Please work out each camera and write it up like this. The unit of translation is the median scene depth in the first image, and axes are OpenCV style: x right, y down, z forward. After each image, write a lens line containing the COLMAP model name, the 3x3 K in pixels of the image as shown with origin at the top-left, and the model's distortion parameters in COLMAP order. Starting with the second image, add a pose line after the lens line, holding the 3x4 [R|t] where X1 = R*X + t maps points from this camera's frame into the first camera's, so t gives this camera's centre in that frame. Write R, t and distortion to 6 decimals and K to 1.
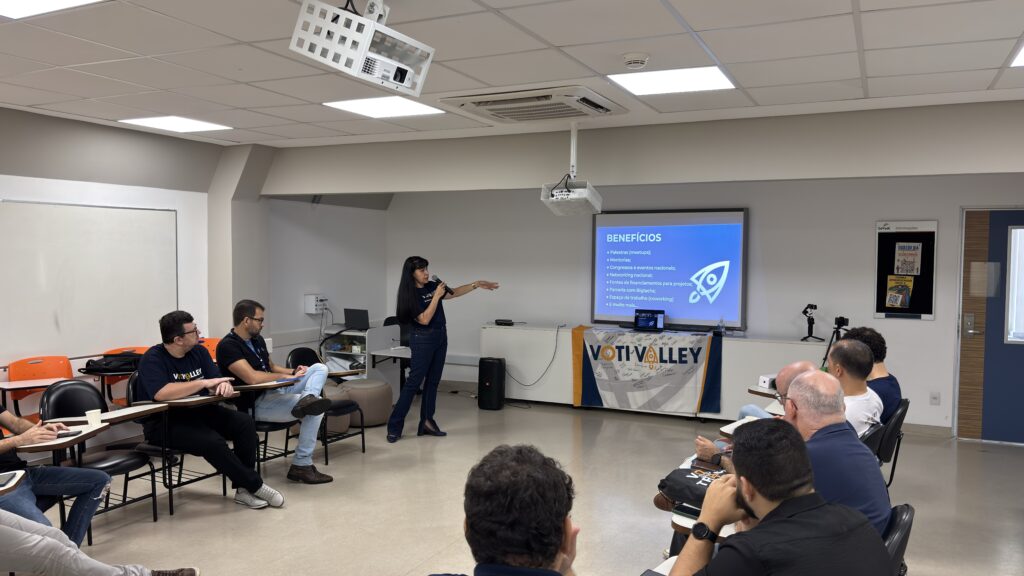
lens RADIAL K [[771.1, 0, 512.0], [0, 771.1, 288.0], [0, 0, 1]] dist [0.061575, -0.003399]
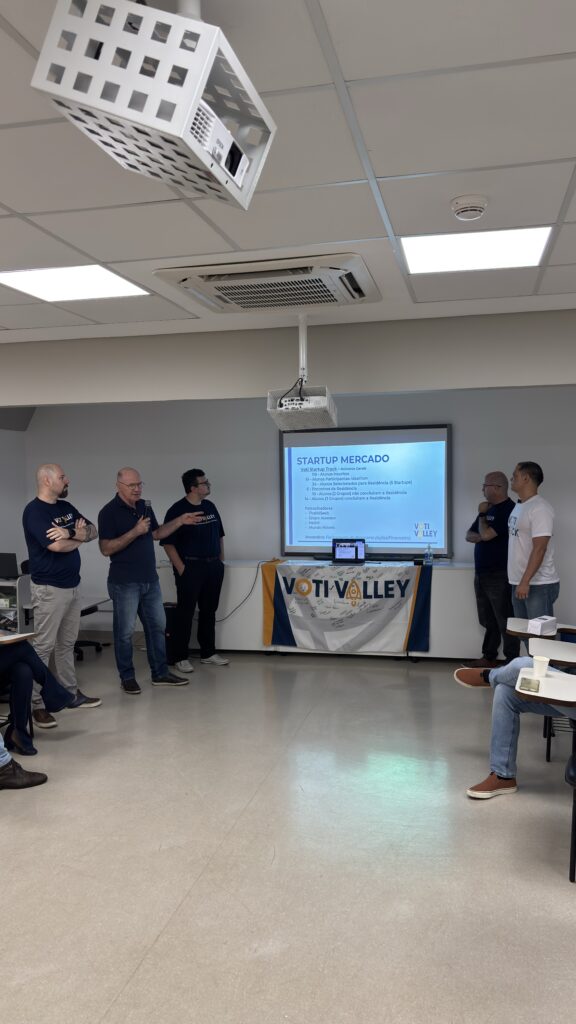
lens RADIAL K [[771.1, 0, 288.0], [0, 771.1, 512.0], [0, 0, 1]] dist [0.061575, -0.003399]
pose [[0.977169, -0.029547, 0.210400, -0.079460], [0.029879, 0.999552, 0.001600, -0.006796], [-0.210353, 0.004723, 0.977614, 0.151559]]
